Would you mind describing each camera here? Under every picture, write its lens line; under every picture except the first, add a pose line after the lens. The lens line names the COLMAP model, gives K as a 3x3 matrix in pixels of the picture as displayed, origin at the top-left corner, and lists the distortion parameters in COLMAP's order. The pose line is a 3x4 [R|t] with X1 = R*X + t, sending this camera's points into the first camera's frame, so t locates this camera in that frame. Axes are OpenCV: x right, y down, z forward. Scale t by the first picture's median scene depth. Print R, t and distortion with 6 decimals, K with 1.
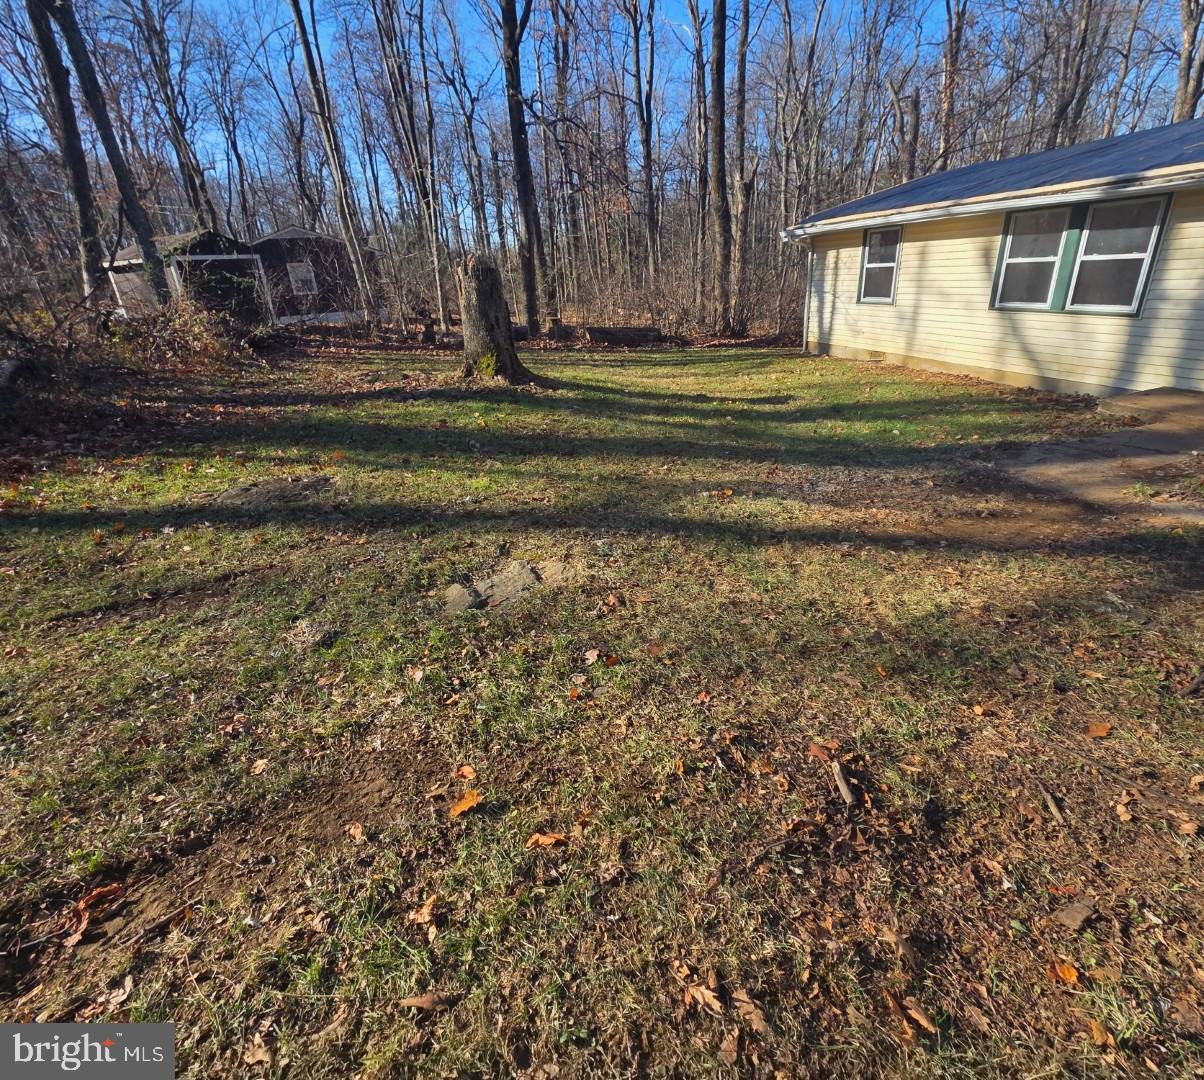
lens RADIAL K [[606.4, 0, 600.8], [0, 606.4, 523.3], [0, 0, 1]] dist [-0.003476, 0.000479]
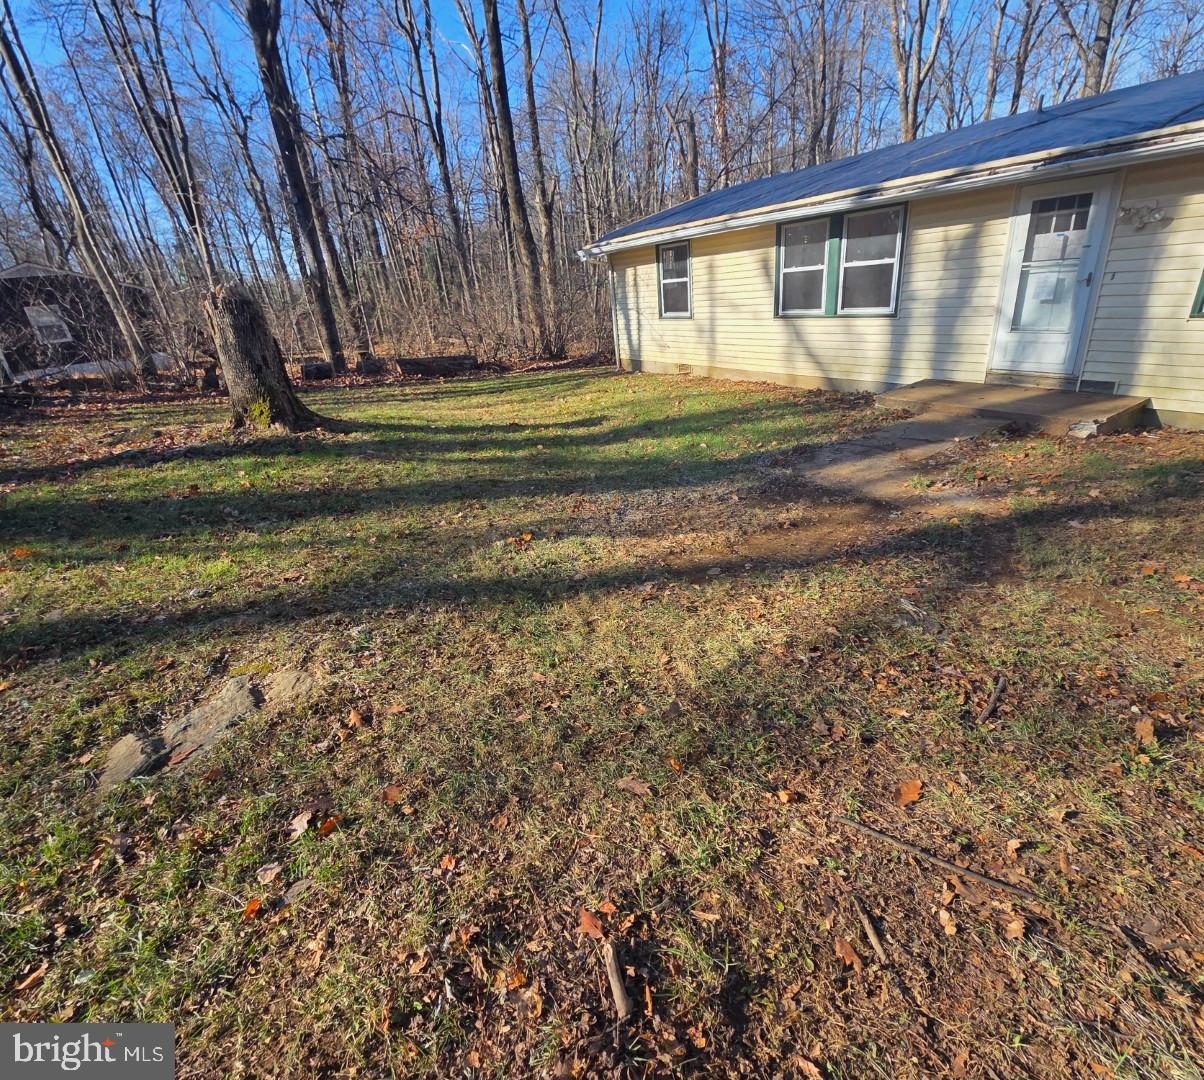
lens RADIAL K [[600.1, 0, 602.0], [0, 600.1, 540.0], [0, 0, 1]] dist [0.010309, -0.007364]
pose [[0.963887, -0.136508, 0.228663, 0.098246], [0.138501, 0.990335, 0.007387, -0.032715], [-0.227461, 0.024550, 0.973478, 0.099201]]
